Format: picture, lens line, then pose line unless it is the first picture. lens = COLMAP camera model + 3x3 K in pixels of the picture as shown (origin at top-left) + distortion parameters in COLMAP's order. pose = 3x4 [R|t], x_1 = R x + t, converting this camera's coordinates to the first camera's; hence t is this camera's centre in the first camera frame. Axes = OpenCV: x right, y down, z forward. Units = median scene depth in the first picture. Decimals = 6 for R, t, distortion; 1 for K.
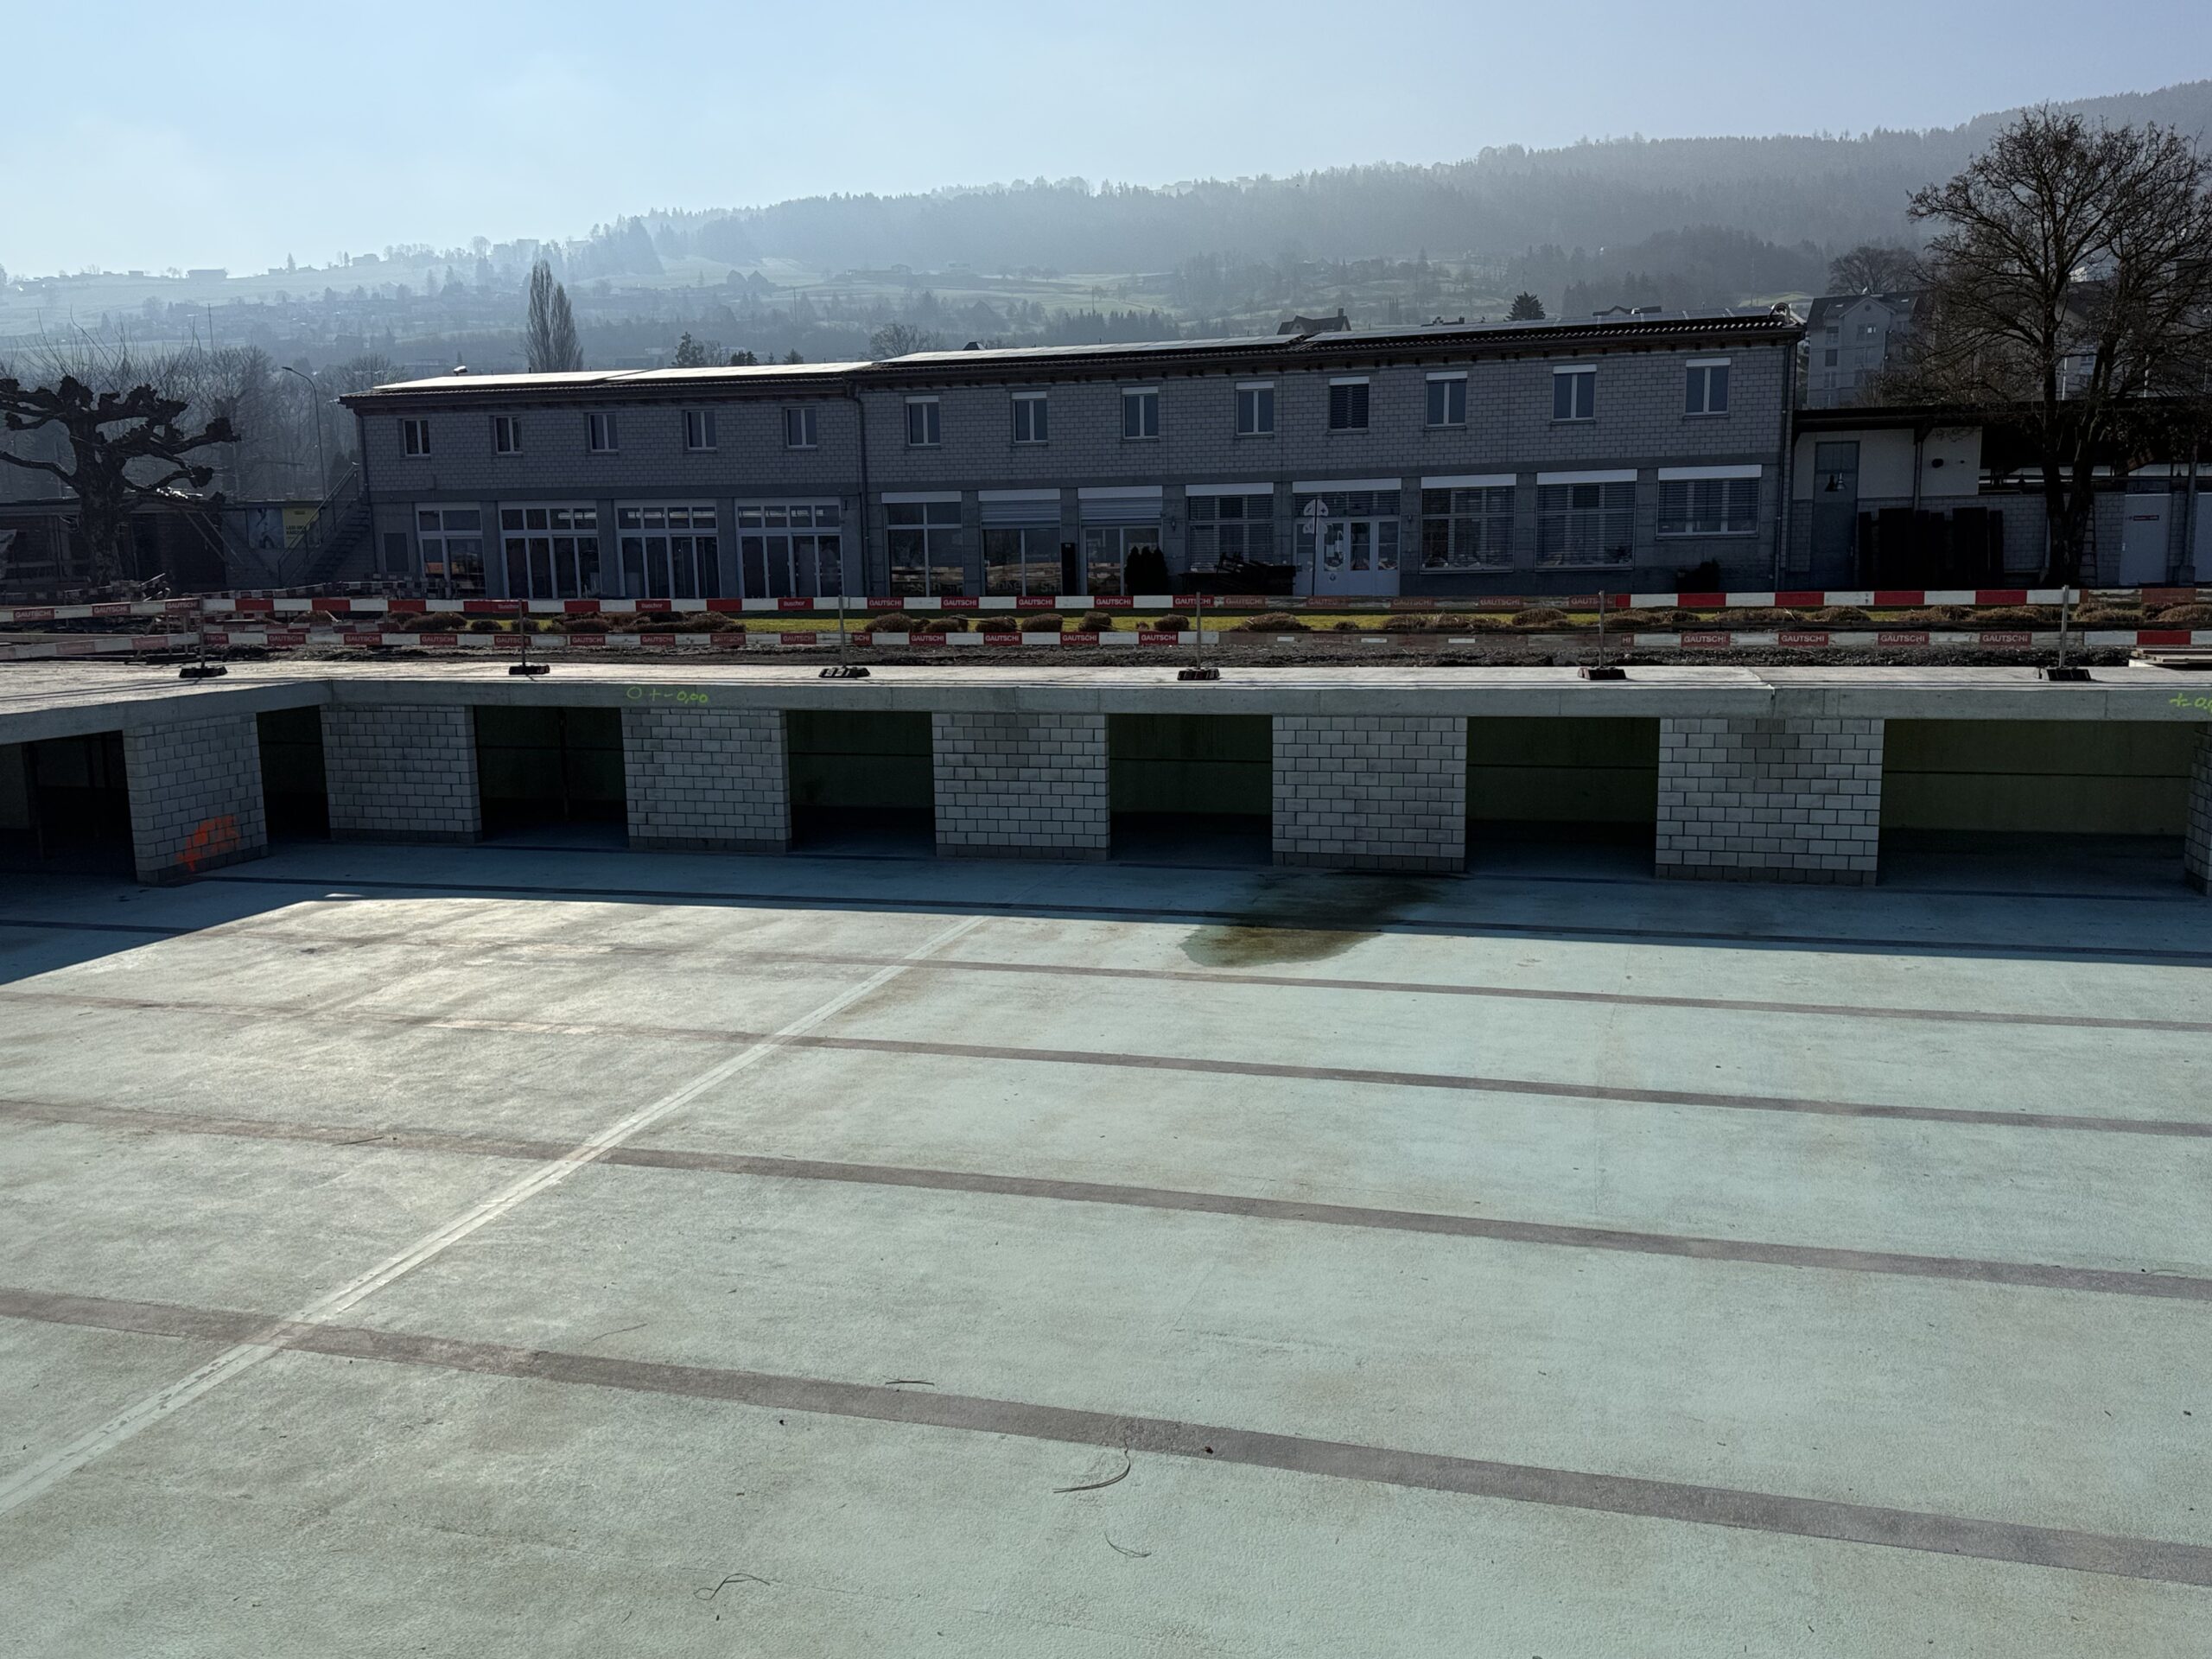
lens RADIAL K [[1724.9, 0, 1100.0], [0, 1724.9, 820.7], [0, 0, 1]] dist [0.068516, -0.019846]
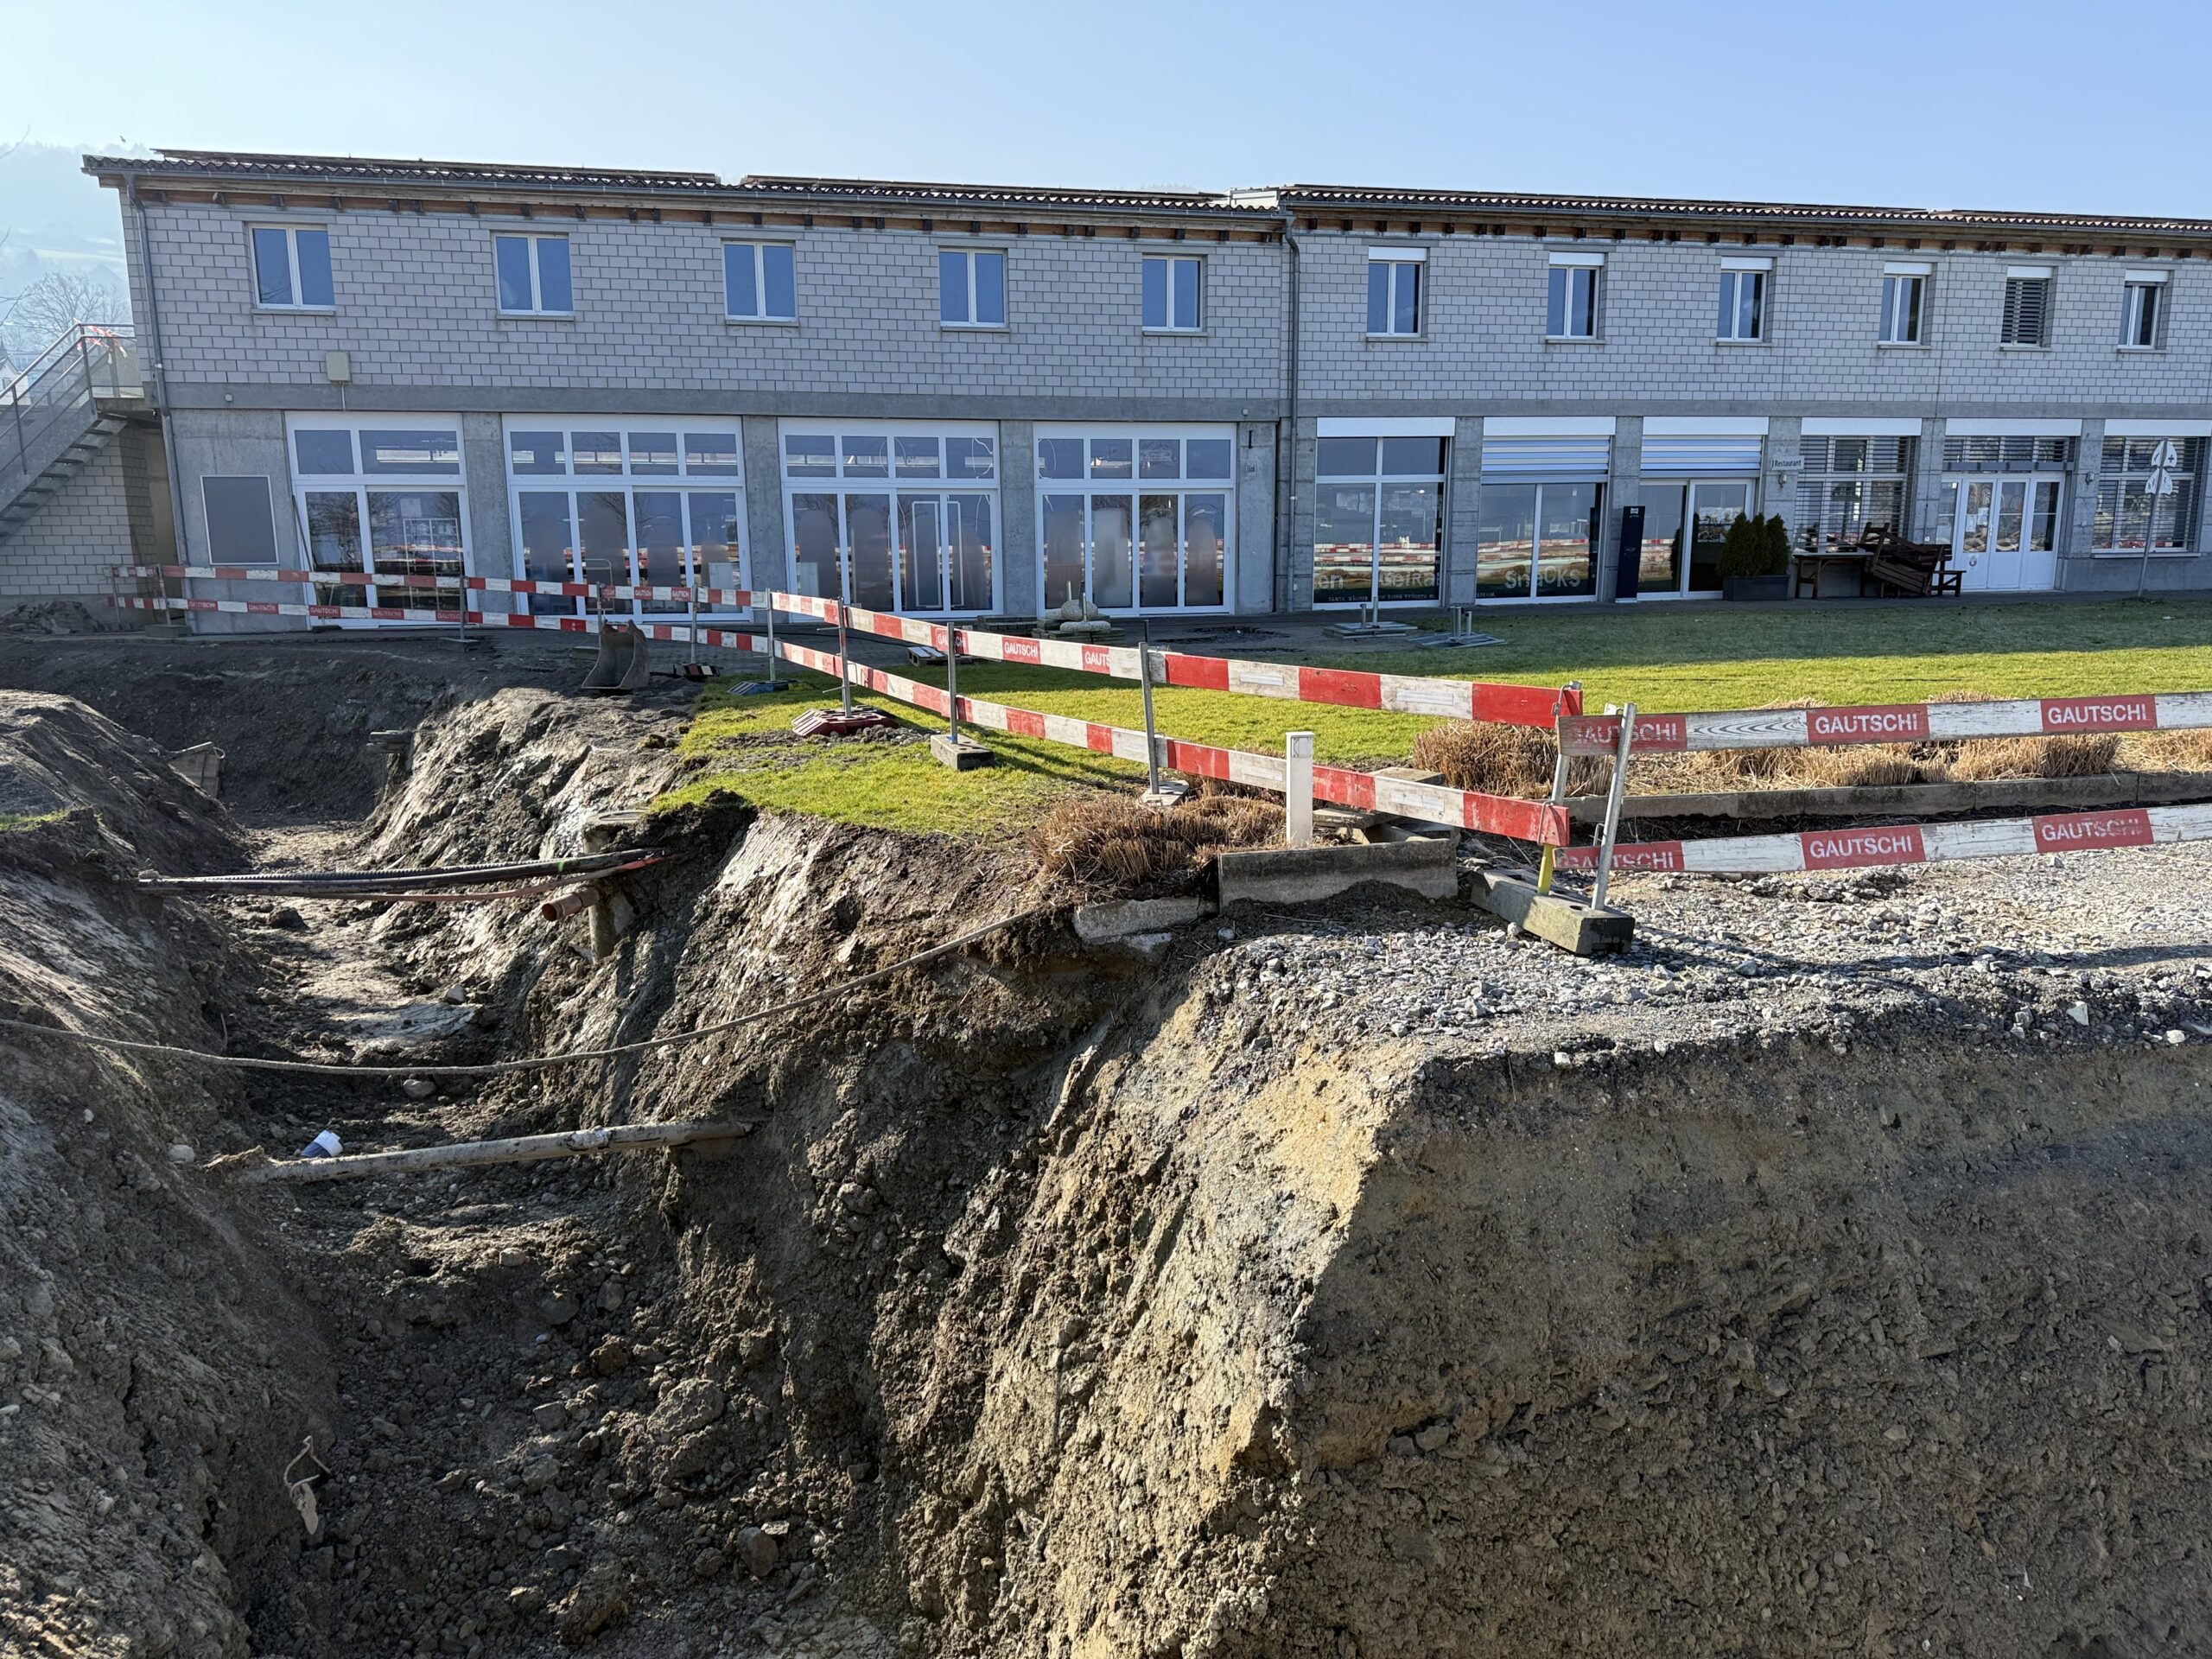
lens RADIAL K [[1547.8, 0, 1098.7], [0, 1547.8, 831.0], [0, 0, 1]] dist [0.044007, -0.048377]
pose [[0.874747, -0.092364, 0.475696, -0.444193], [0.067229, 0.995305, 0.069628, -0.094631], [-0.479893, -0.028927, 0.876850, 0.582737]]
